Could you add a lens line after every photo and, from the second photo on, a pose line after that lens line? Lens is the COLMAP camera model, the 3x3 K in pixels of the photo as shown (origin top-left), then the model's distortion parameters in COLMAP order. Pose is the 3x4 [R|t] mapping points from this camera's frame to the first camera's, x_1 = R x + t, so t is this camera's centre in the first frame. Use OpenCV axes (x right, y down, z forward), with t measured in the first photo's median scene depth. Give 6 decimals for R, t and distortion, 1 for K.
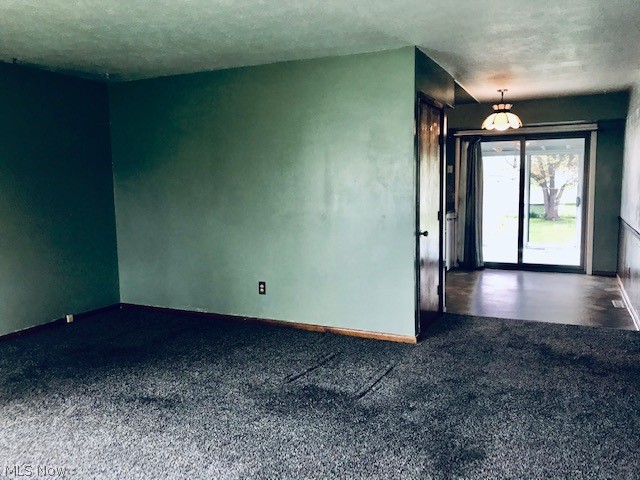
lens RADIAL K [[522.9, 0, 320.0], [0, 522.9, 240.0], [0, 0, 1]] dist [0.030481, -0.042065]
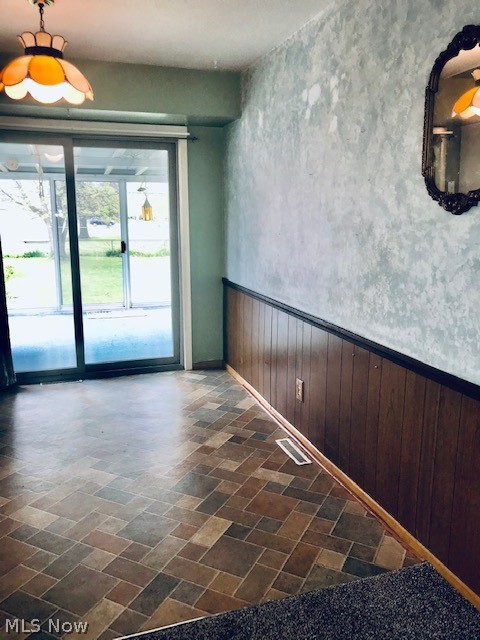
lens RADIAL K [[522.9, 0, 240.0], [0, 522.9, 320.0], [0, 0, 1]] dist [0.030481, -0.042065]
pose [[0.711509, -0.126143, 0.691262, 0.078623], [0.065452, 0.991375, 0.113539, -0.040803], [-0.699622, -0.035540, 0.713629, 0.323618]]
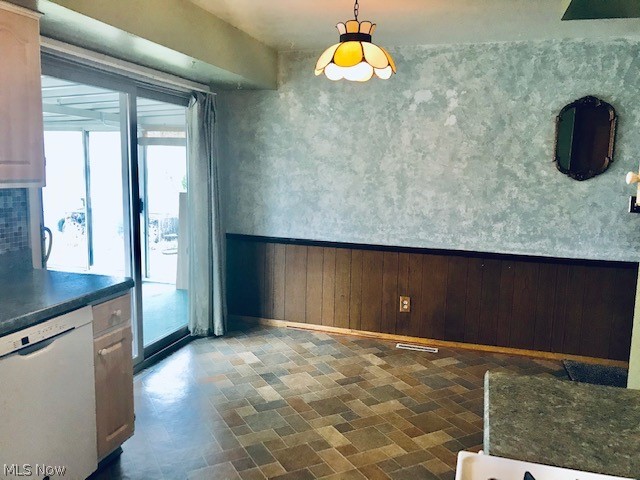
lens RADIAL K [[522.9, 0, 320.0], [0, 522.9, 240.0], [0, 0, 1]] dist [0.030481, -0.042065]
pose [[-0.164110, -0.137392, 0.976827, -0.073319], [0.090129, 0.984023, 0.153546, -0.082094], [-0.982316, 0.113239, -0.149105, 0.627765]]
